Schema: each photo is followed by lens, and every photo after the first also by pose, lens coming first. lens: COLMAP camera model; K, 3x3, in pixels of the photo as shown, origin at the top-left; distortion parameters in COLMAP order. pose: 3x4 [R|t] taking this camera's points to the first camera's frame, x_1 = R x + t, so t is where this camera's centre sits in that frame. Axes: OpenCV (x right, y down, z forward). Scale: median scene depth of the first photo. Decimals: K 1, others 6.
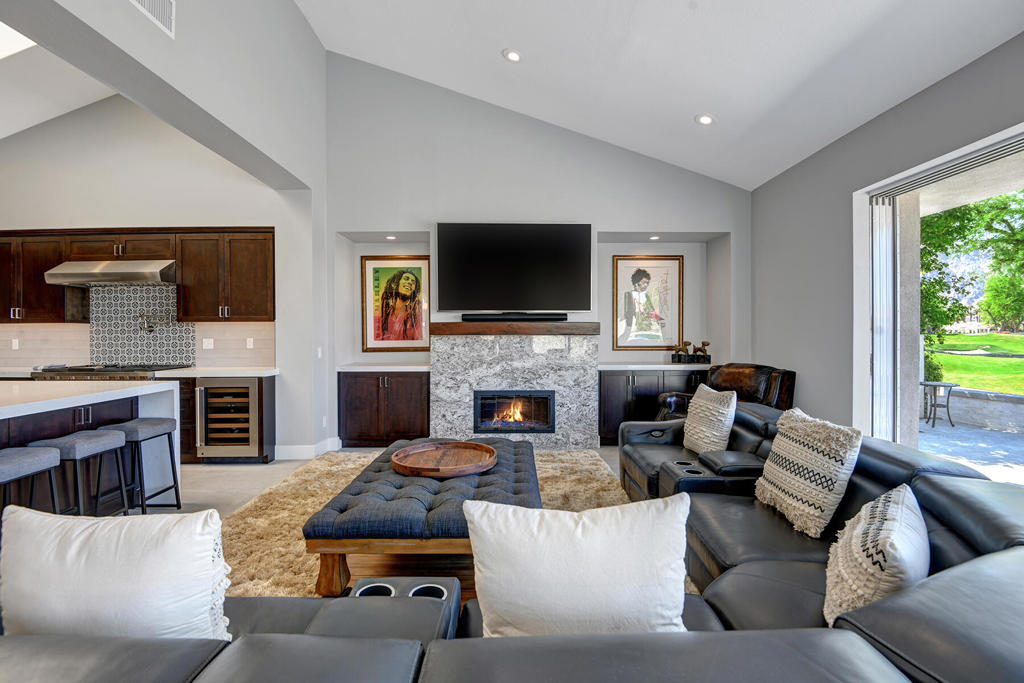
lens RADIAL K [[473.0, 0, 531.1], [0, 473.0, 341.4], [0, 0, 1]] dist [-0.045636, 0.000055]
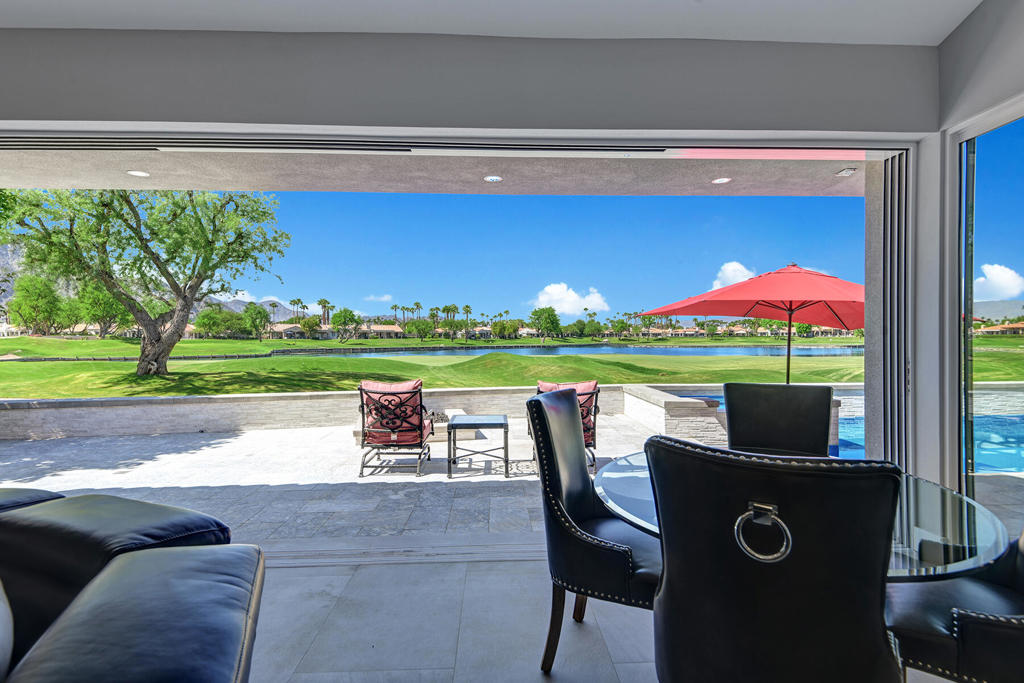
lens RADIAL K [[509.1, 0, 512.0], [0, 509.1, 341.5], [0, 0, 1]] dist [-0.039987, -0.000447]
pose [[-0.013168, -0.006834, 0.999890, 0.005363], [0.014004, 0.999877, 0.007019, -0.000409], [-0.999815, 0.014095, -0.013070, 0.027225]]
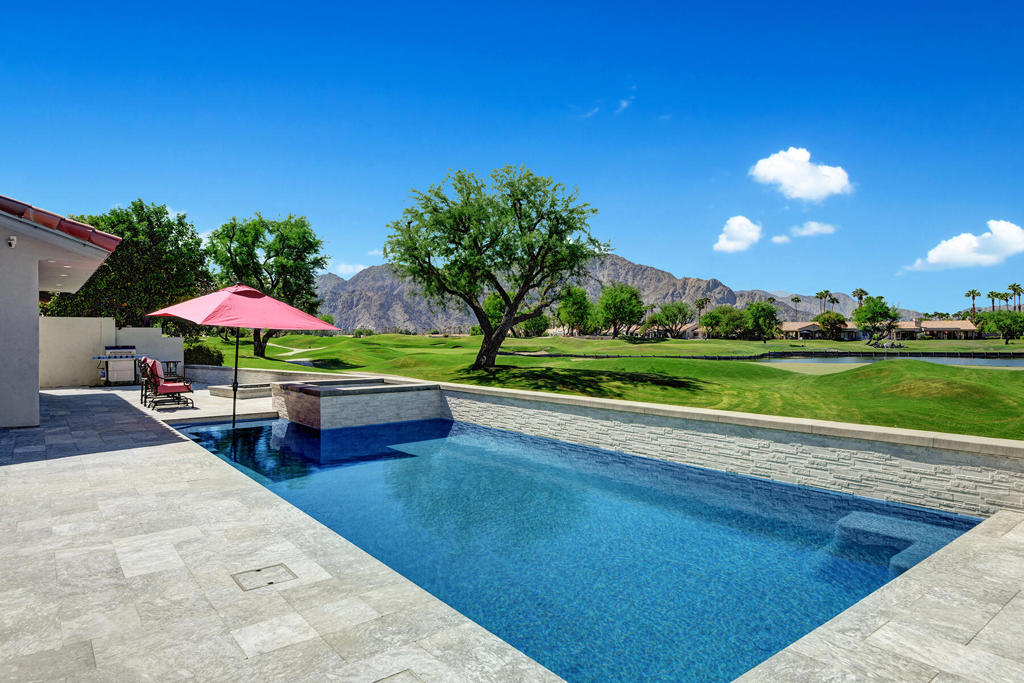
lens RADIAL K [[593.7, 0, 512.0], [0, 593.7, 341.5], [0, 0, 1]] dist [0.002793, 0.000678]
pose [[0.808261, -0.001747, 0.588821, 0.602571], [0.006738, 0.999958, -0.006283, 0.037346], [-0.588785, 0.009045, 0.808239, -1.653832]]
